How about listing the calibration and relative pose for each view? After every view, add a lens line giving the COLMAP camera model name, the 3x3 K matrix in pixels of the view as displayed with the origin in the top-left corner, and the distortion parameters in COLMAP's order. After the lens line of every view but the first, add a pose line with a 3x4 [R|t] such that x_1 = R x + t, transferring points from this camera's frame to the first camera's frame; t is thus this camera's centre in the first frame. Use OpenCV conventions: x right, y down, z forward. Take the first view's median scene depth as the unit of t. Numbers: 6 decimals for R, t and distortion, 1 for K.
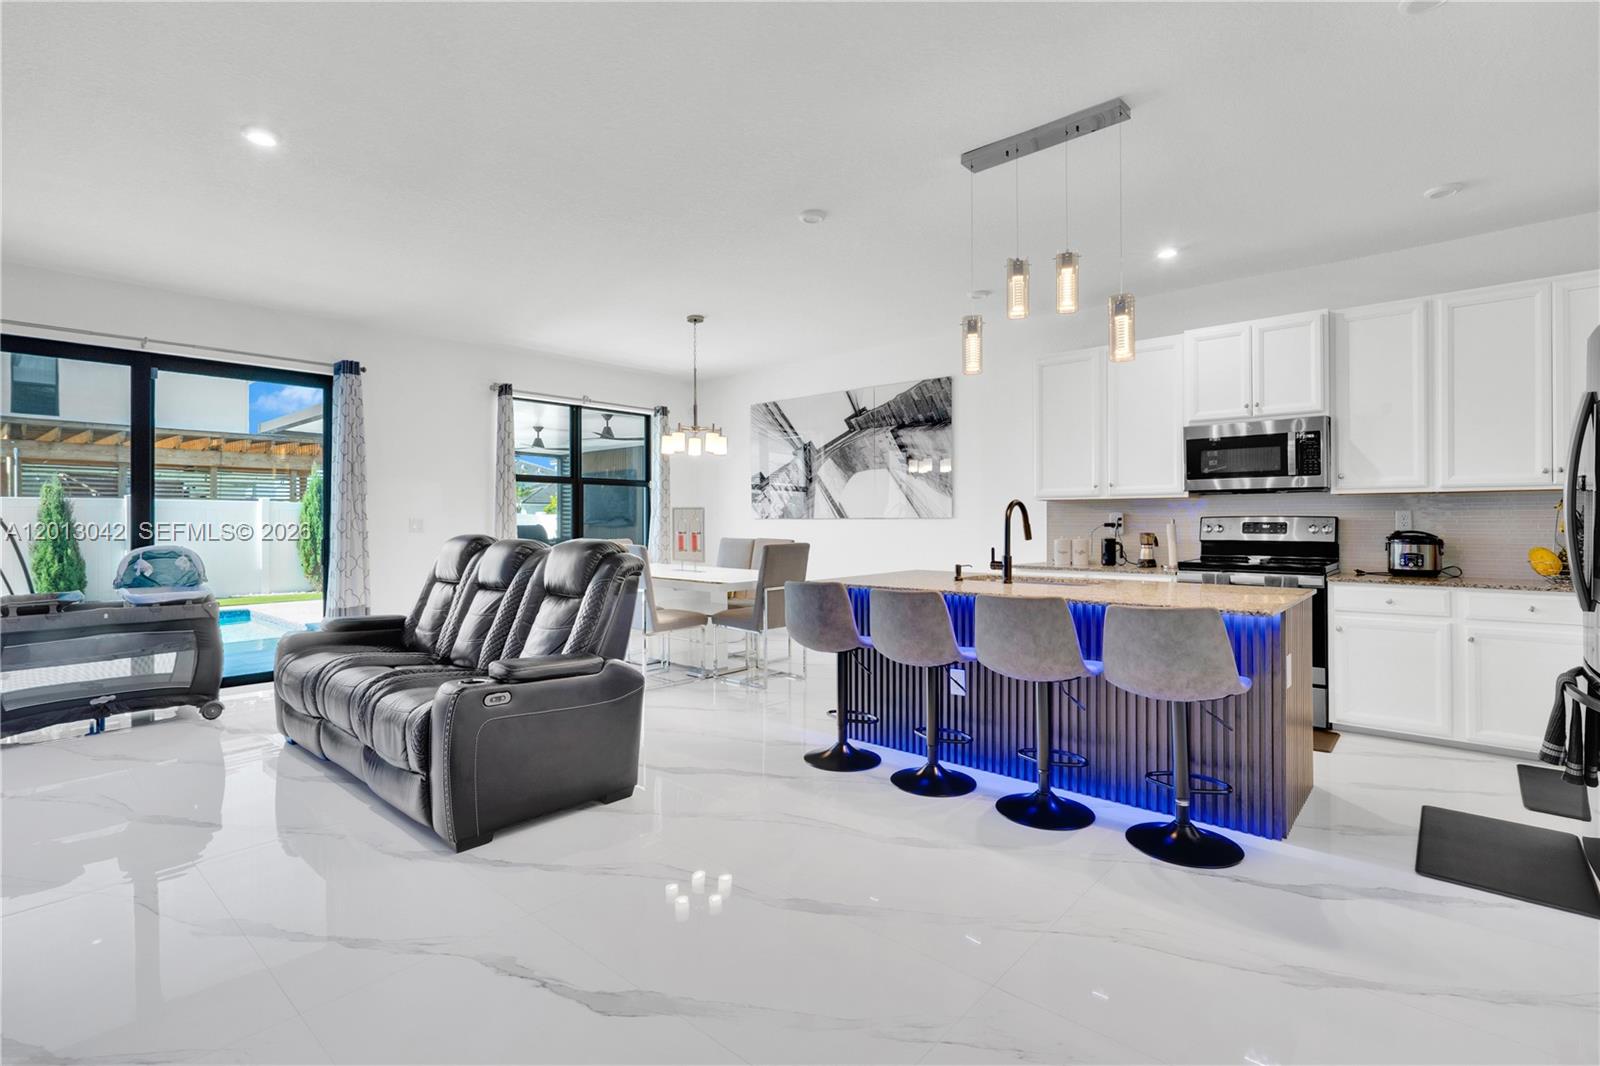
lens RADIAL K [[731.4, 0, 759.1], [0, 731.4, 513.3], [0, 0, 1]] dist [-0.004271, 0.002103]
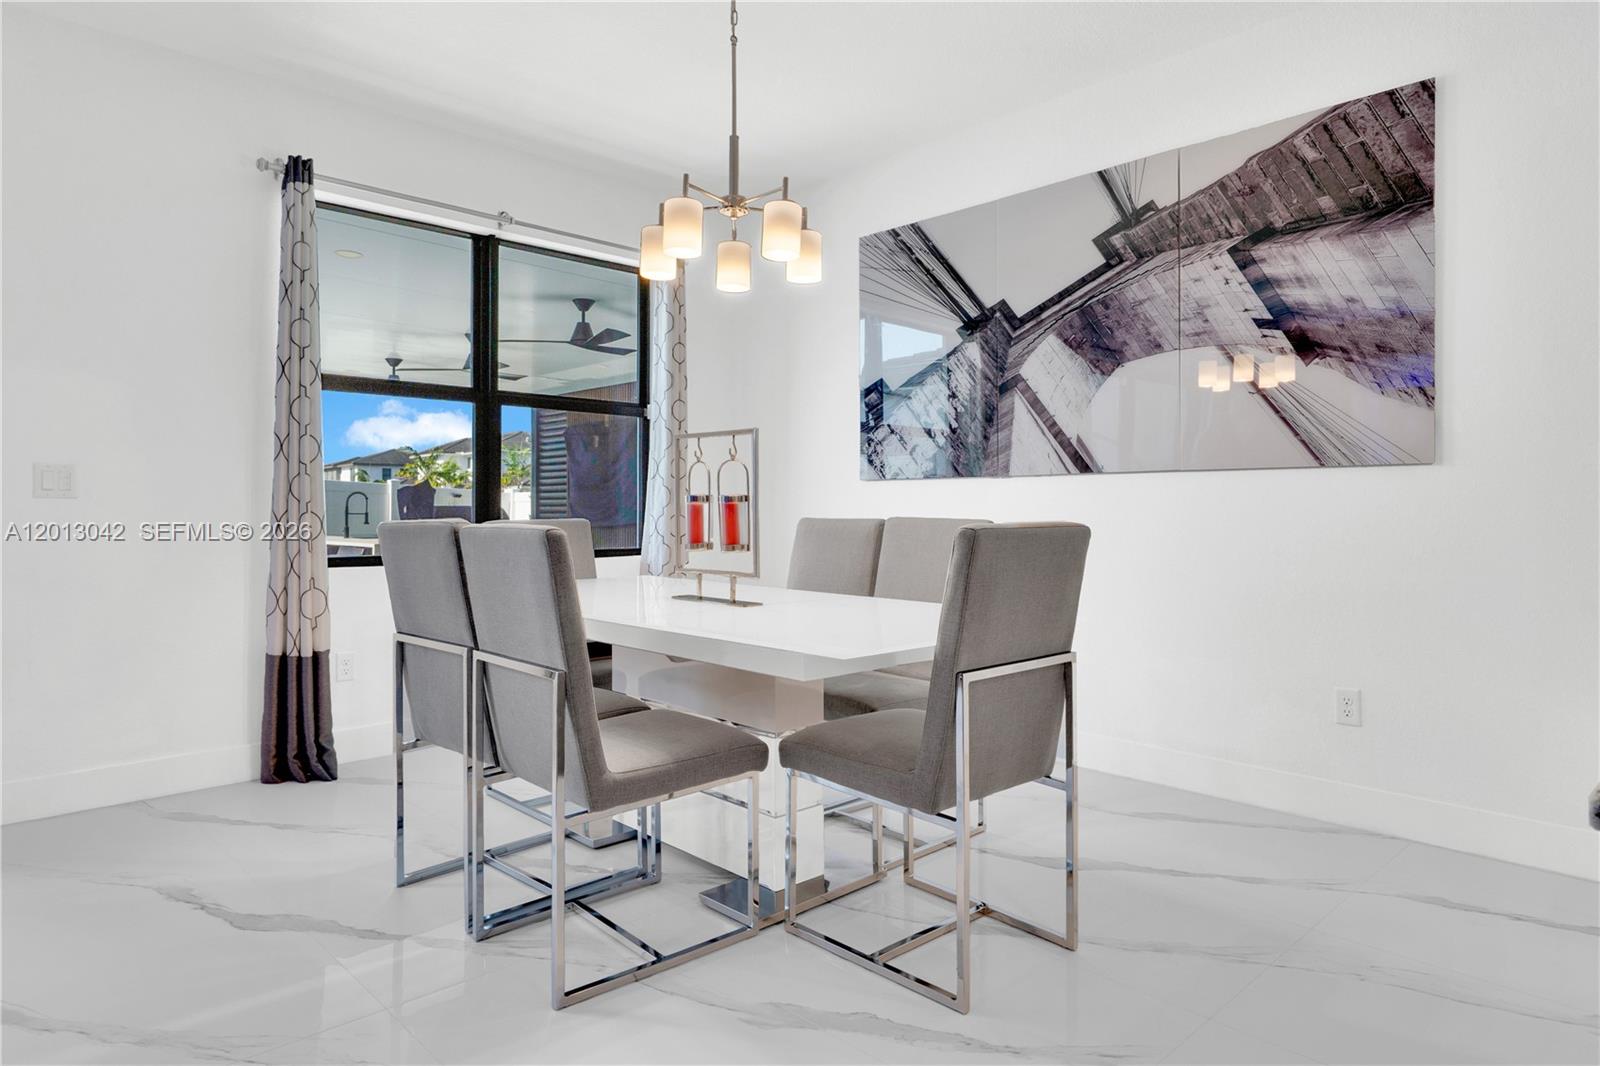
lens RADIAL K [[954.2, 0, 765.5], [0, 954.2, 500.4], [0, 0, 1]] dist [0.004160, -0.000668]
pose [[0.997792, 0.005867, -0.066152, -0.044165], [-0.005919, 0.999982, -0.000590, 0.030427], [0.066148, 0.000980, 0.997809, 0.572723]]
